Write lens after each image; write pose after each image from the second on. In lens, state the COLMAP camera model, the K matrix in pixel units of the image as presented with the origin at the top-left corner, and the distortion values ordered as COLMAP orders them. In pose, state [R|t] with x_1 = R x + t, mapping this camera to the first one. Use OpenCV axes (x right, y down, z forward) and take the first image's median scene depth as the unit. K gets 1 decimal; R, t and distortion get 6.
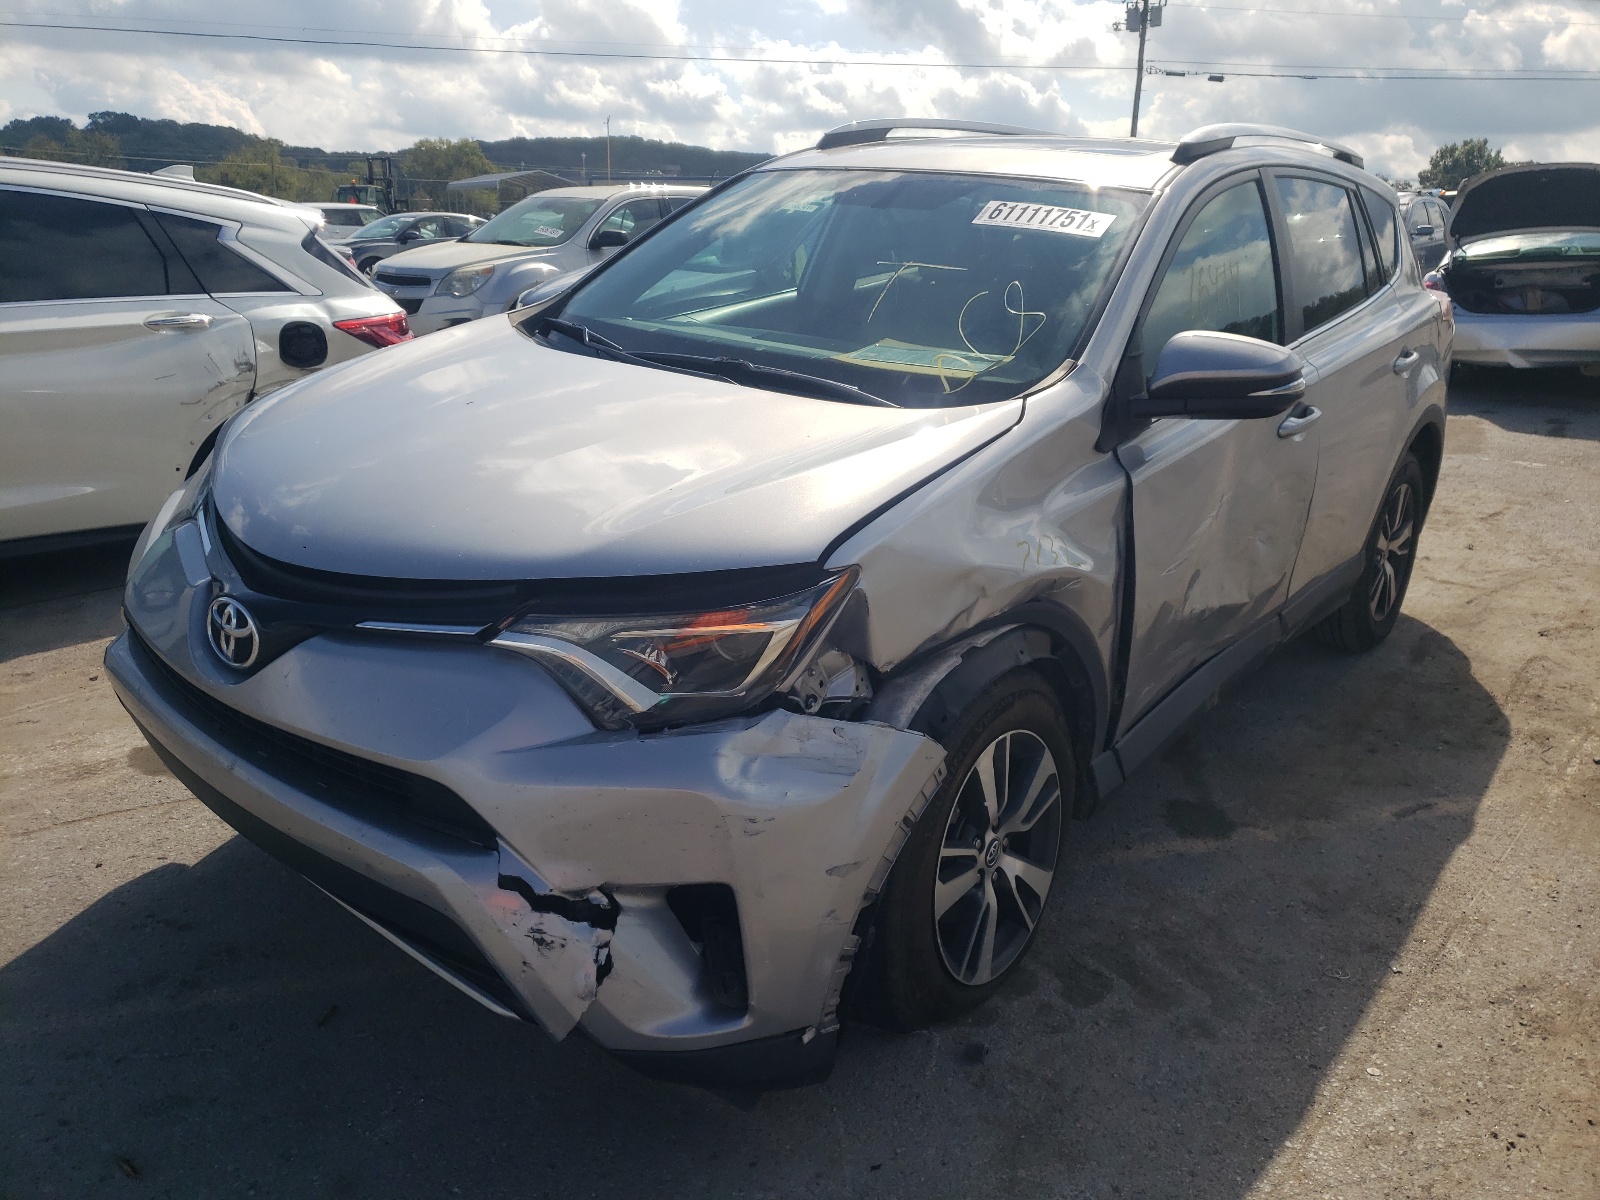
lens RADIAL K [[1194.1, 0, 794.4], [0, 1194.1, 556.9], [0, 0, 1]] dist [0.073839, -0.104645]
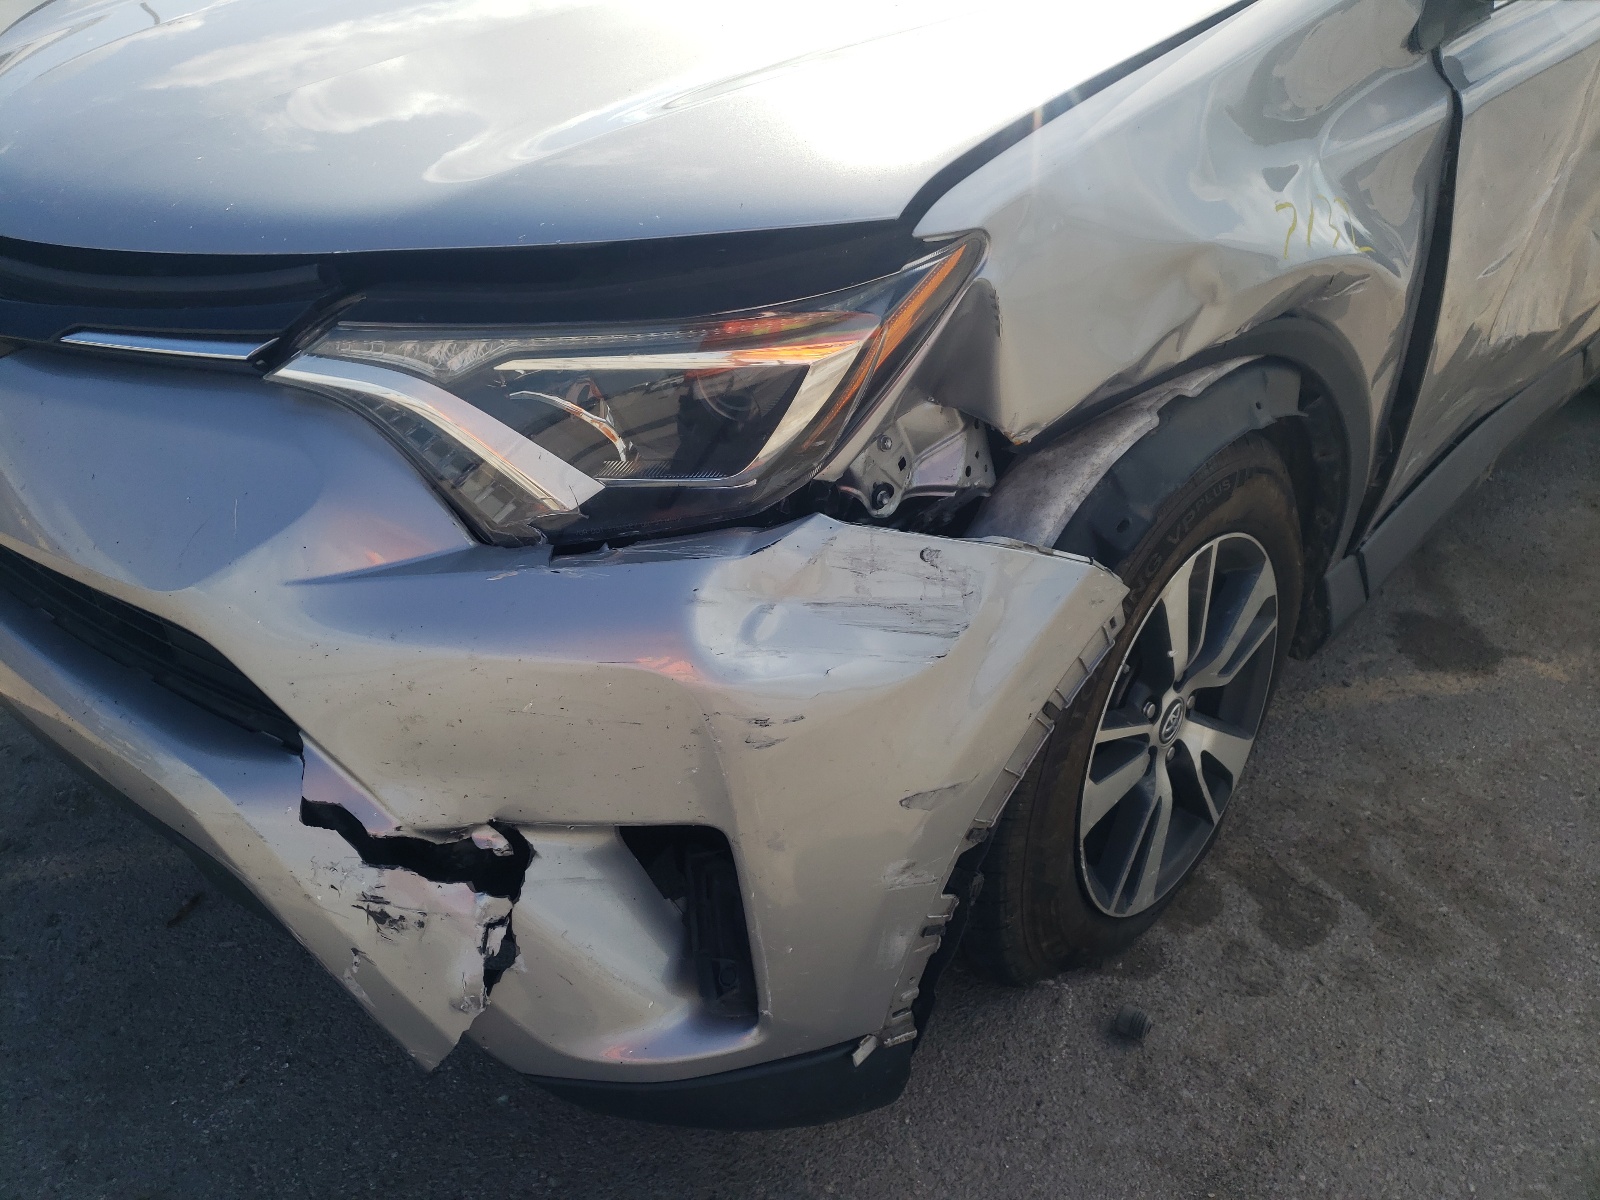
lens RADIAL K [[1194.1, 0, 794.4], [0, 1194.1, 556.9], [0, 0, 1]] dist [0.073839, -0.104645]
pose [[0.996428, 0.026578, -0.080153, 0.017601], [-0.008742, 0.976545, 0.215135, 0.030263], [0.083991, -0.213666, 0.973289, 0.442032]]
